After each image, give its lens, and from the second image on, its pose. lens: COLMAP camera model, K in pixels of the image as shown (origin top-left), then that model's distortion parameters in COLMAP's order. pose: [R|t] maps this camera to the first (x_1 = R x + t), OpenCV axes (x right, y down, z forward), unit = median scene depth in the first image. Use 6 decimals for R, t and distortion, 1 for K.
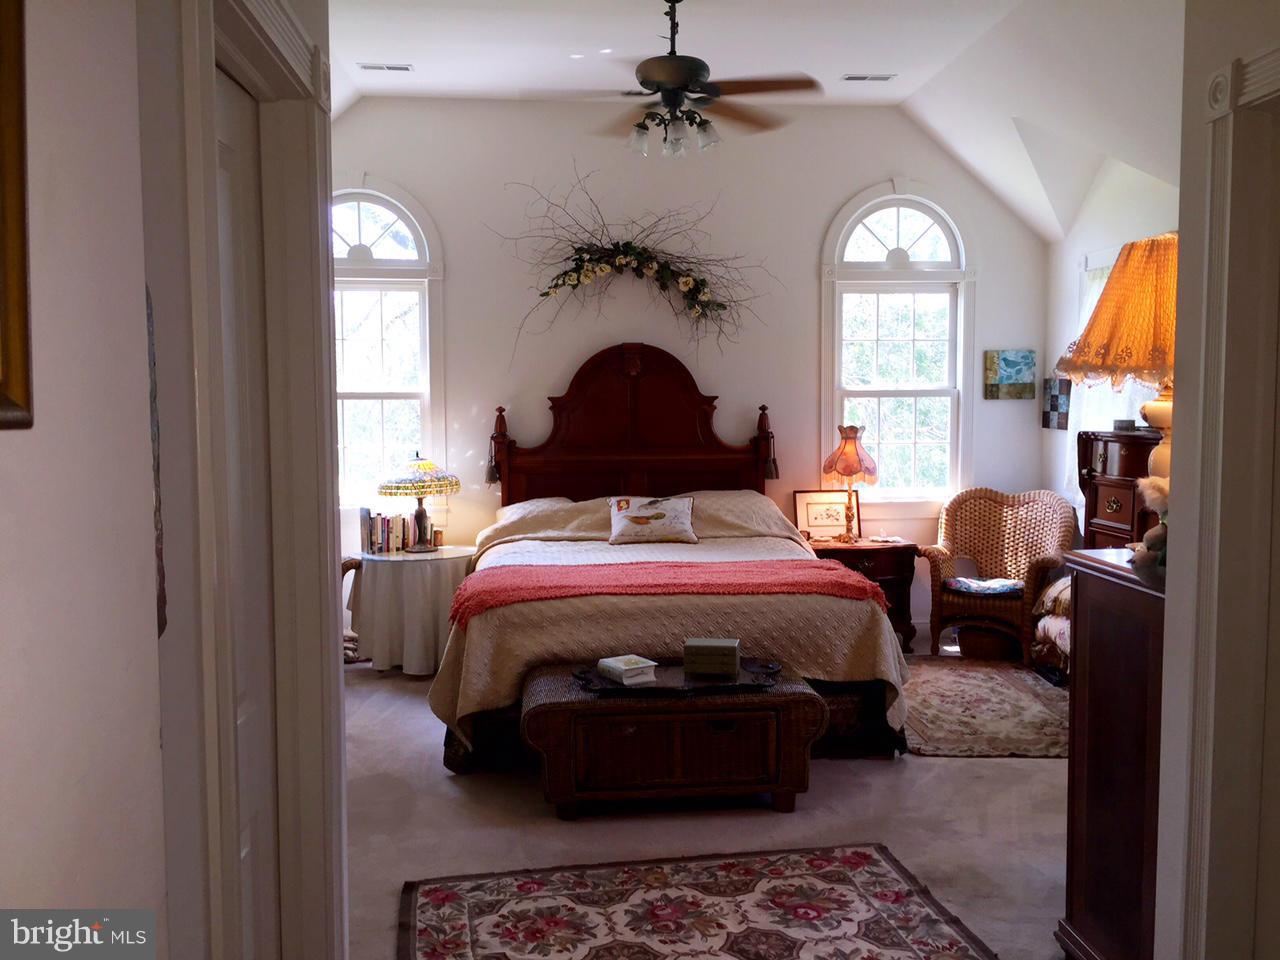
lens RADIAL K [[1109.1, 0, 640.0], [0, 1109.1, 480.0], [0, 0, 1]] dist [0.069001, -0.006331]
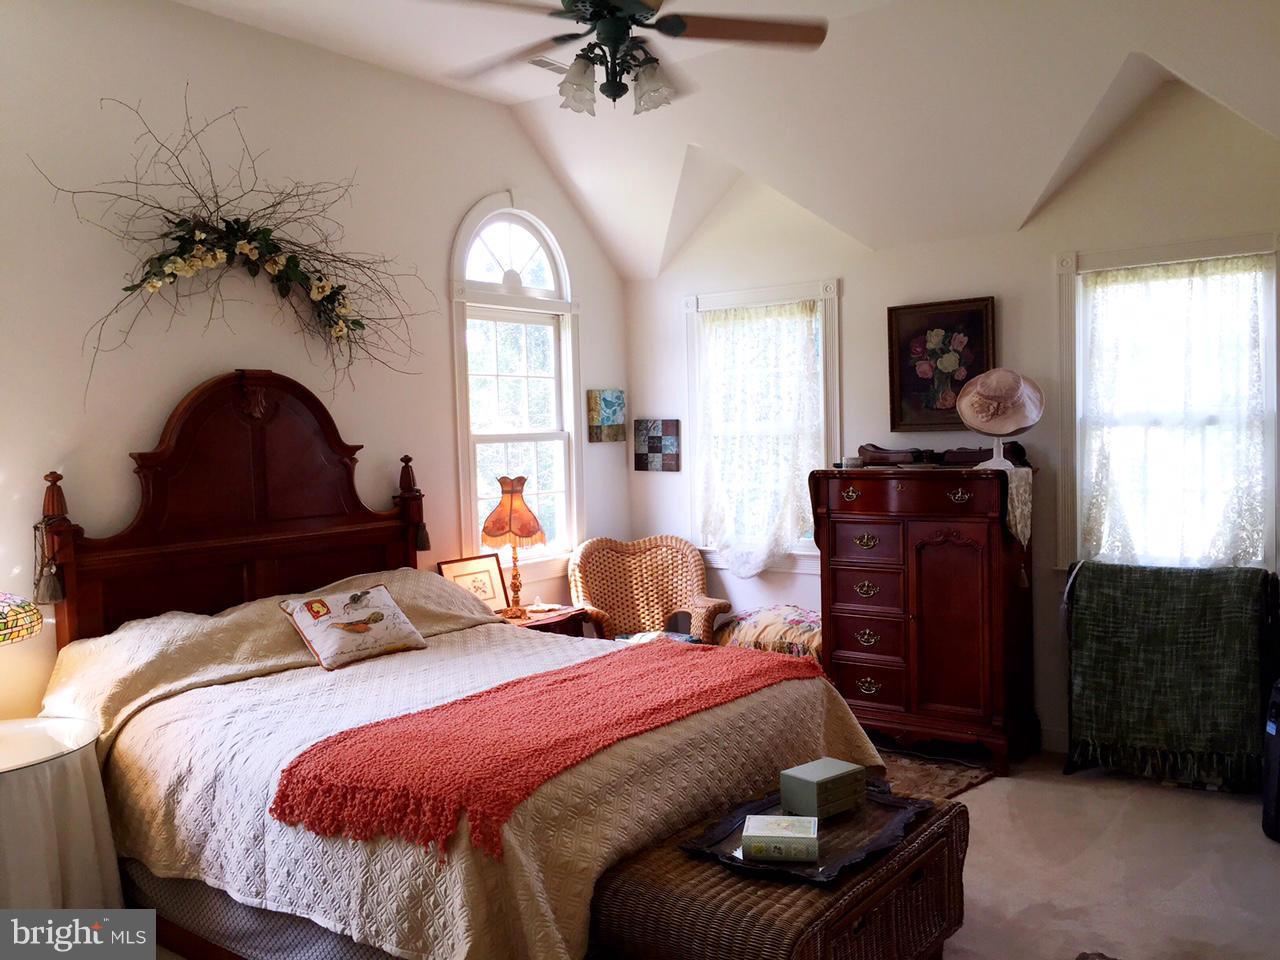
lens RADIAL K [[1109.1, 0, 640.0], [0, 1109.1, 480.0], [0, 0, 1]] dist [0.069001, -0.006331]
pose [[0.664693, -0.048347, 0.745550, -0.361662], [0.079050, 0.996854, -0.005834, -0.033634], [-0.742922, 0.062814, 0.666424, 0.370971]]
